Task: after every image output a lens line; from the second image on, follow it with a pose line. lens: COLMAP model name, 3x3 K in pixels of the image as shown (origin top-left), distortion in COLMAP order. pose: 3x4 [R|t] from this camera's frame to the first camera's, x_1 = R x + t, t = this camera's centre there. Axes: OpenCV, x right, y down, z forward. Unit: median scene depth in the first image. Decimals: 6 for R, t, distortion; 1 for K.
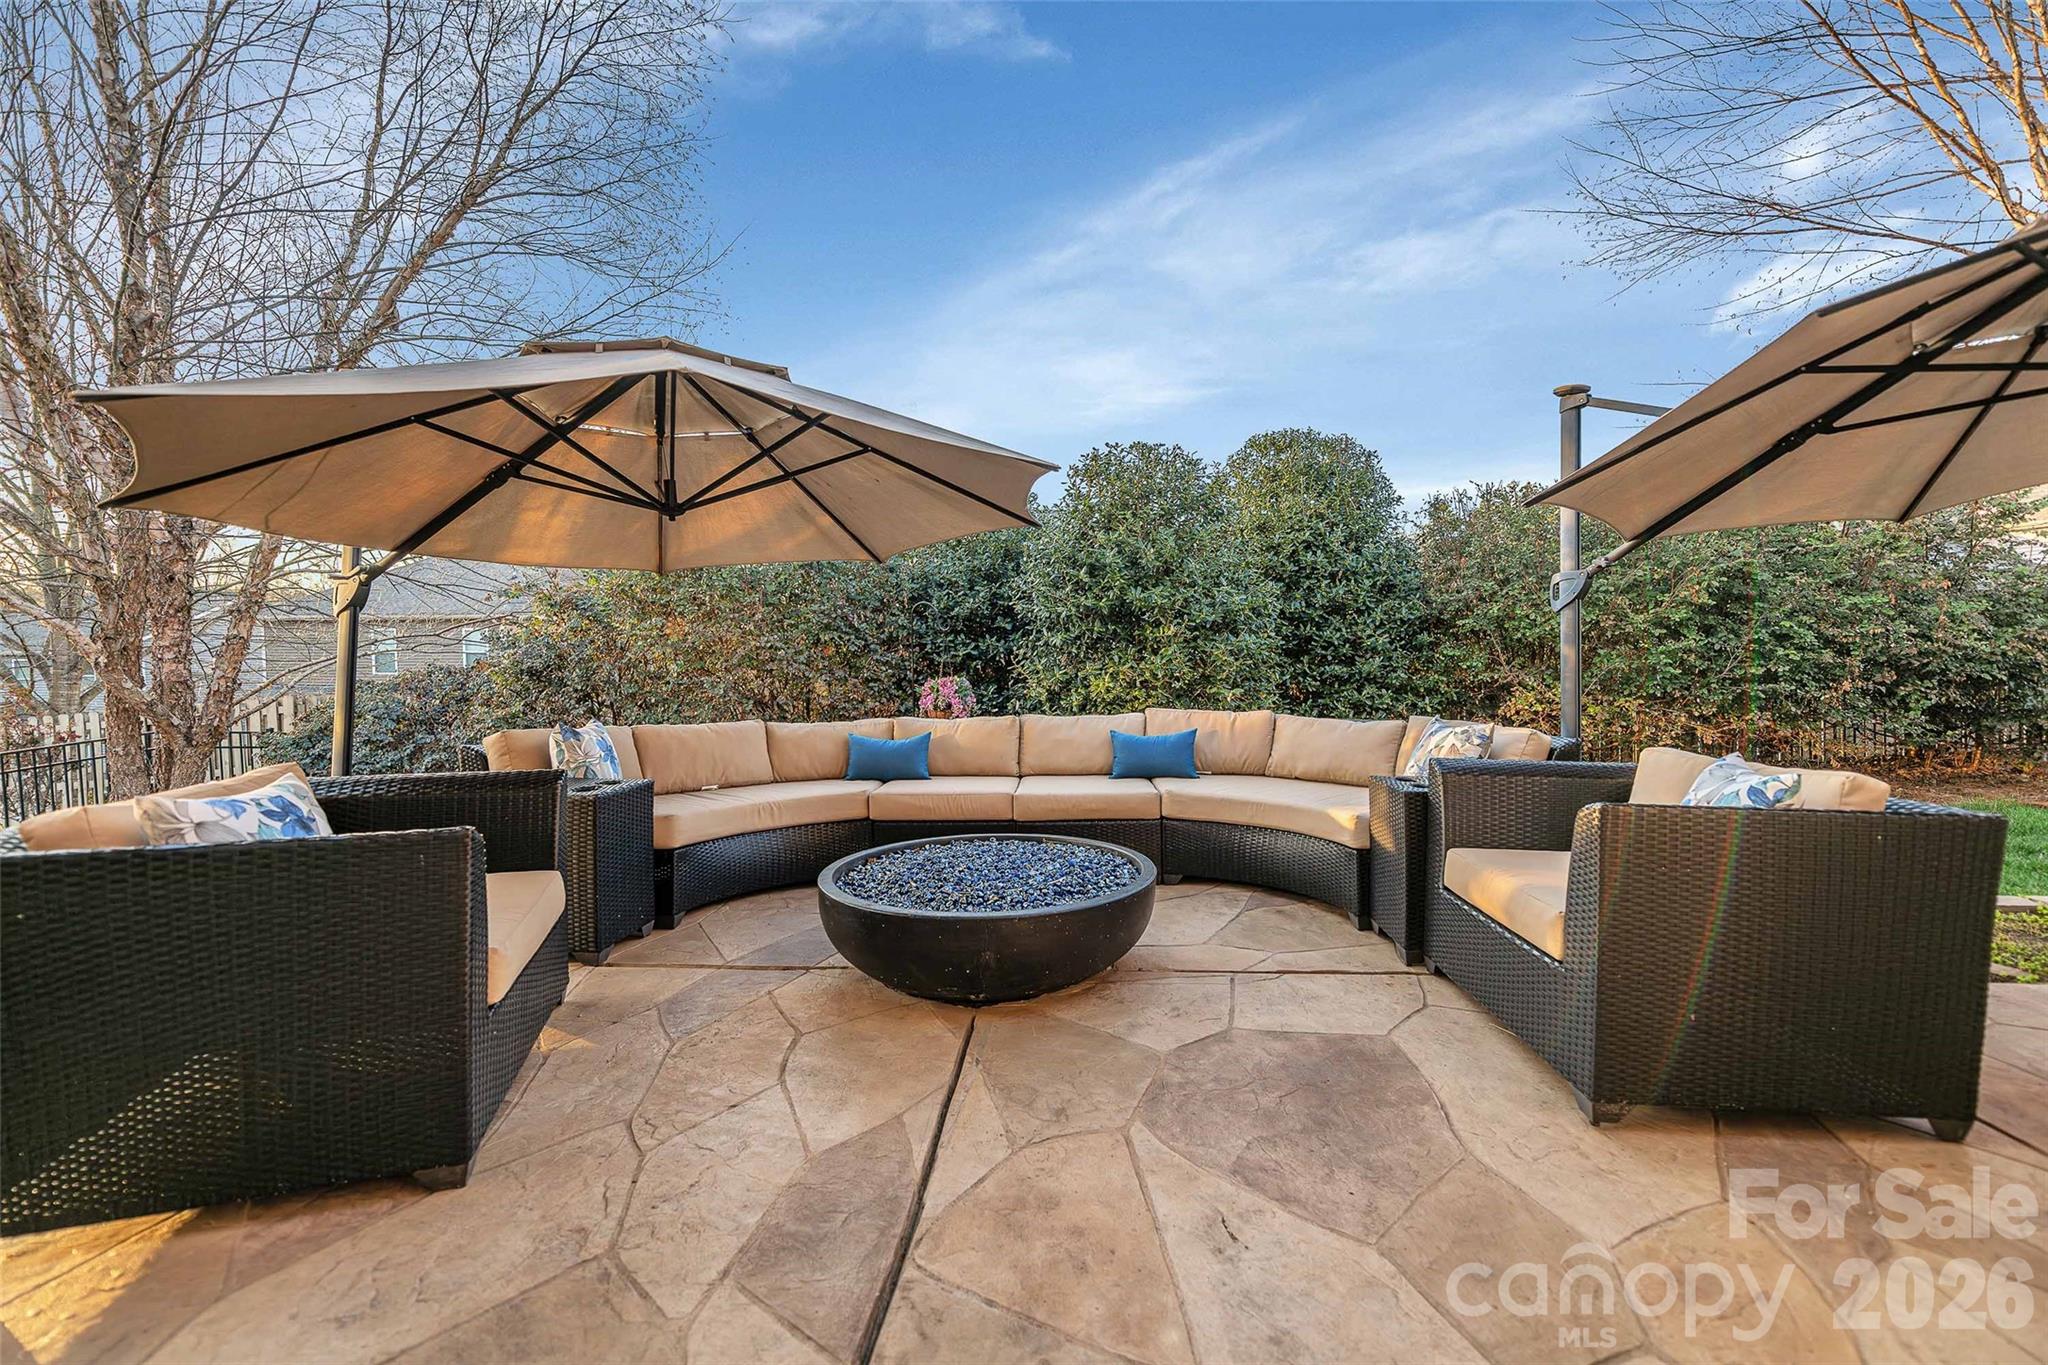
lens RADIAL K [[829.3, 0, 1024.0], [0, 829.3, 682.5], [0, 0, 1]] dist [0.000834, 0.000036]
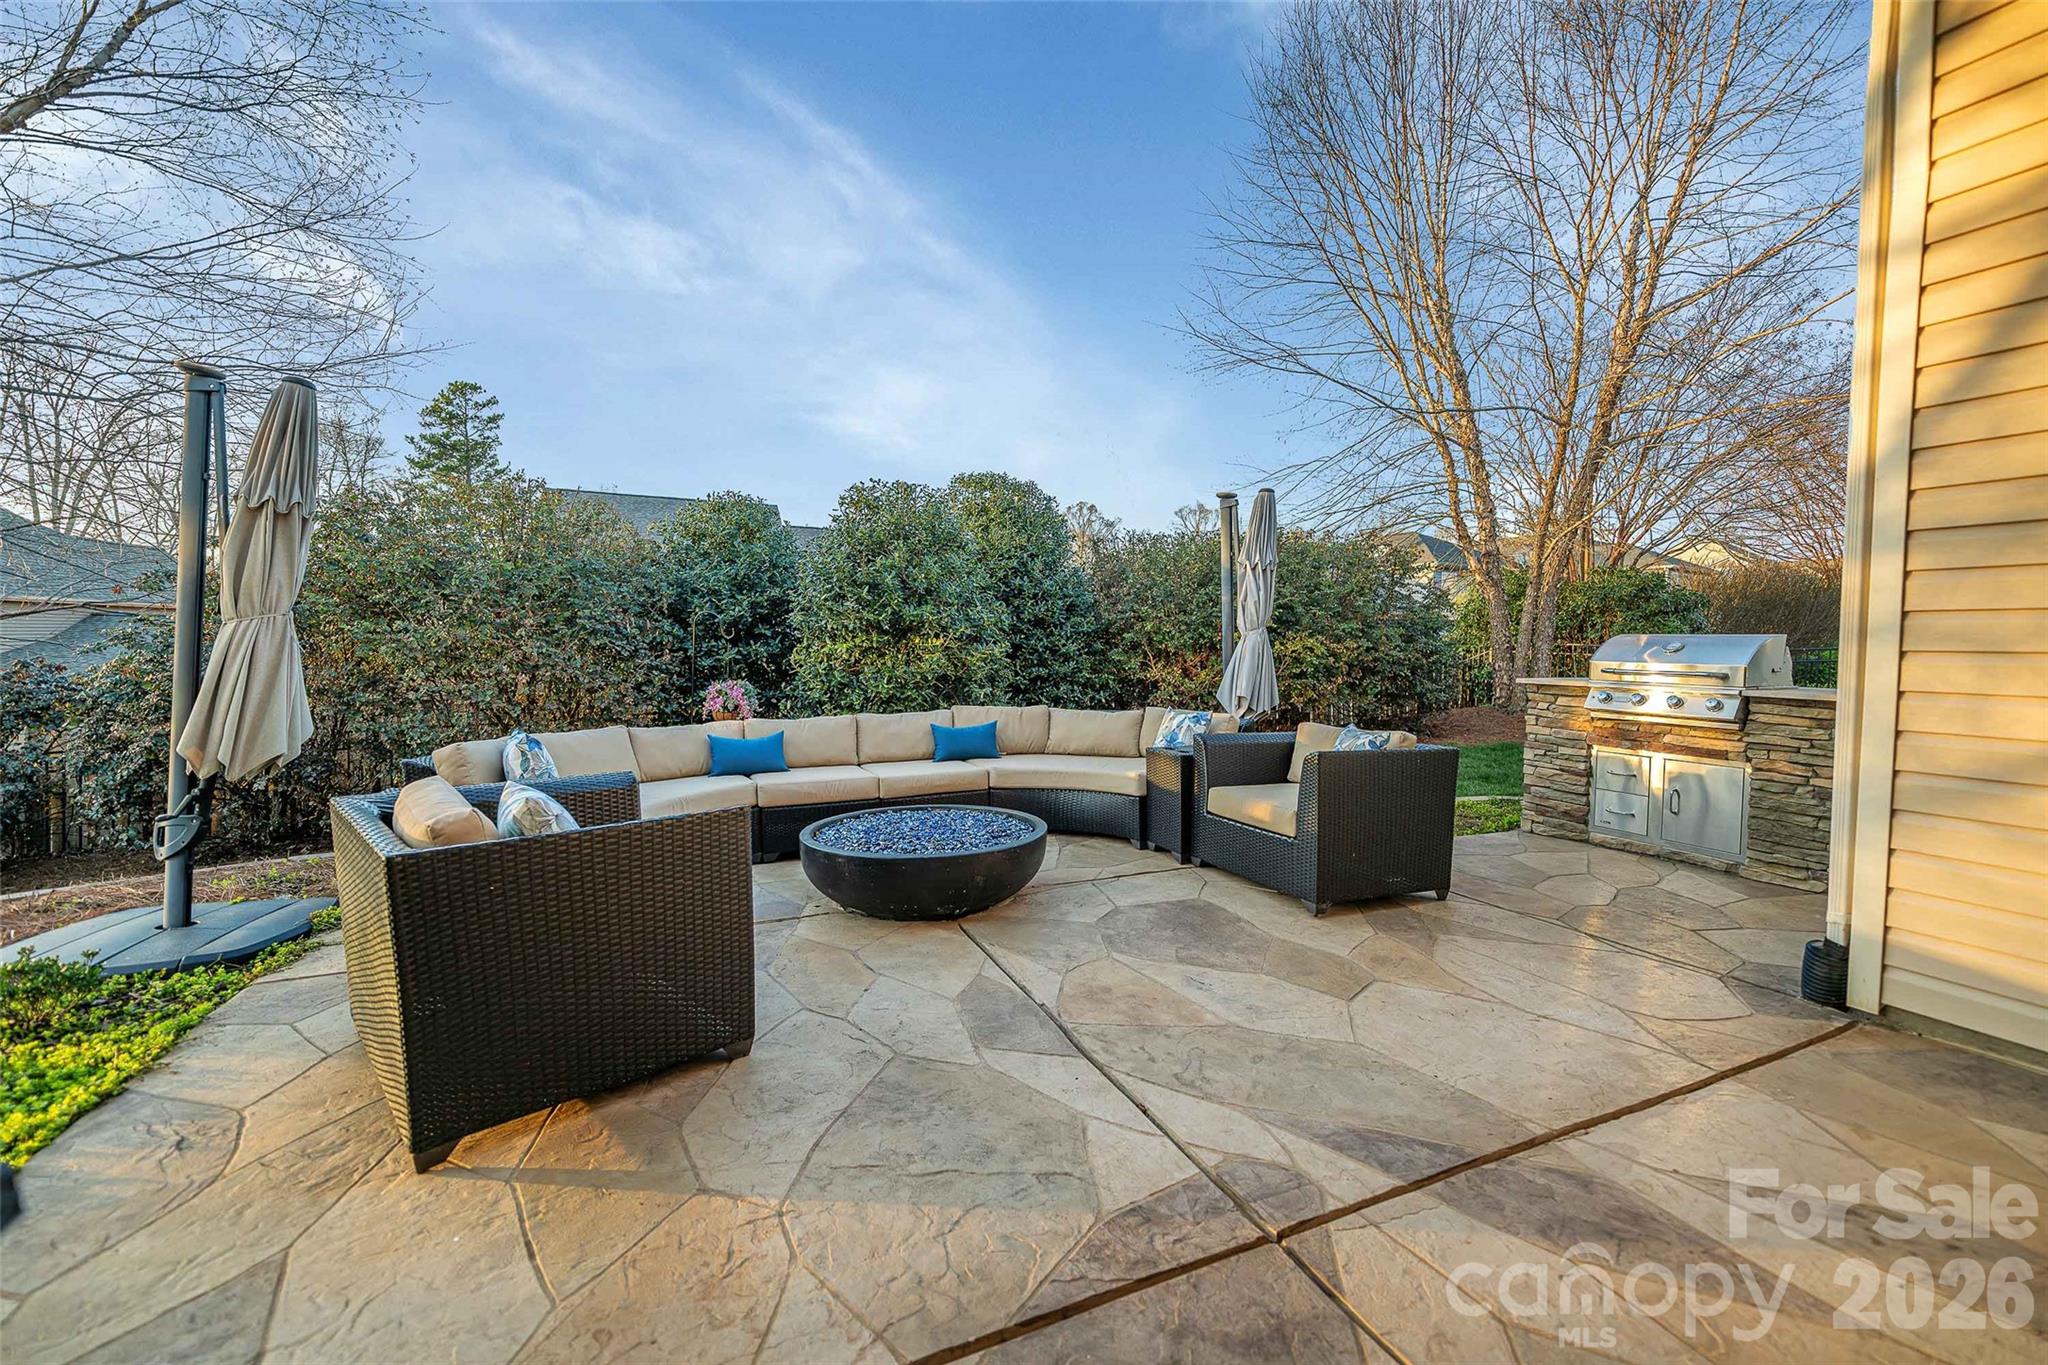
lens RADIAL K [[828.7, 0, 990.5], [0, 828.7, 681.7], [0, 0, 1]] dist [-0.000993, -0.000208]
pose [[0.906990, -0.012634, 0.420963, -0.281461], [0.008757, 0.999900, 0.011140, -0.016777], [-0.421061, -0.006417, 0.907009, -0.152144]]
